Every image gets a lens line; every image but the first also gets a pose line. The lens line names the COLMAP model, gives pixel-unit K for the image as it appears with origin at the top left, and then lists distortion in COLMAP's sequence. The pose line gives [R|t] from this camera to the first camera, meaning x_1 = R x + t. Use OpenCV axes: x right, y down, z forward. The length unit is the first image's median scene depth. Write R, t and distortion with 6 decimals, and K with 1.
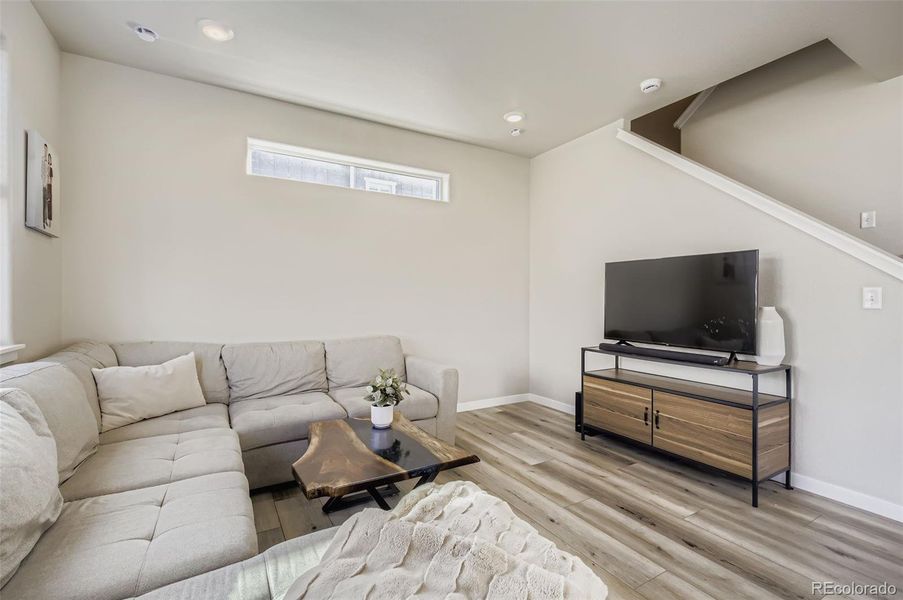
lens RADIAL K [[406.5, 0, 451.4], [0, 406.5, 307.2], [0, 0, 1]] dist [0.001138, -0.000944]
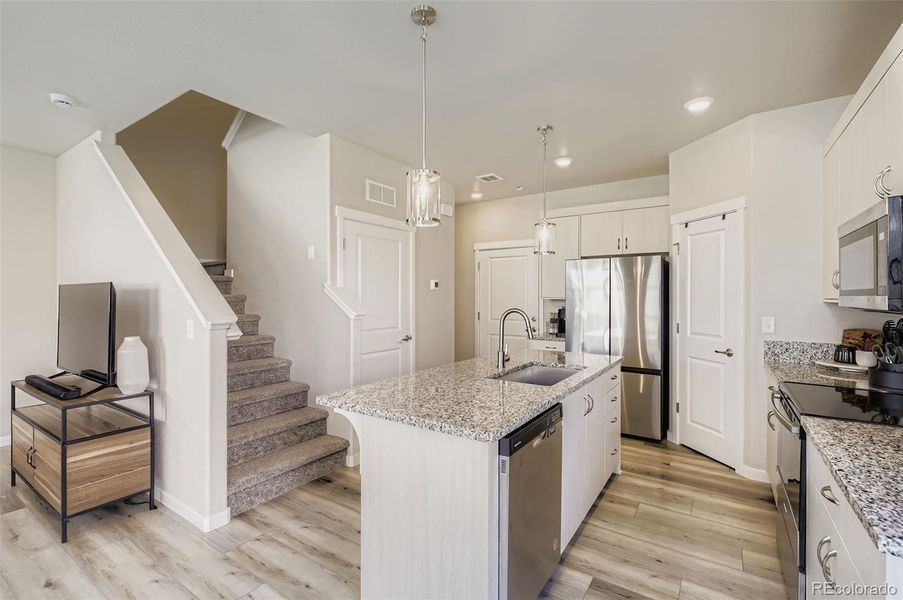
lens RADIAL K [[406.5, 0, 453.7], [0, 406.5, 293.5], [0, 0, 1]] dist [0.001138, -0.000944]
pose [[0.899024, -0.011544, 0.437746, 1.078524], [0.018547, 0.999759, -0.011726, -0.085013], [-0.437505, 0.018661, 0.899022, -0.301140]]
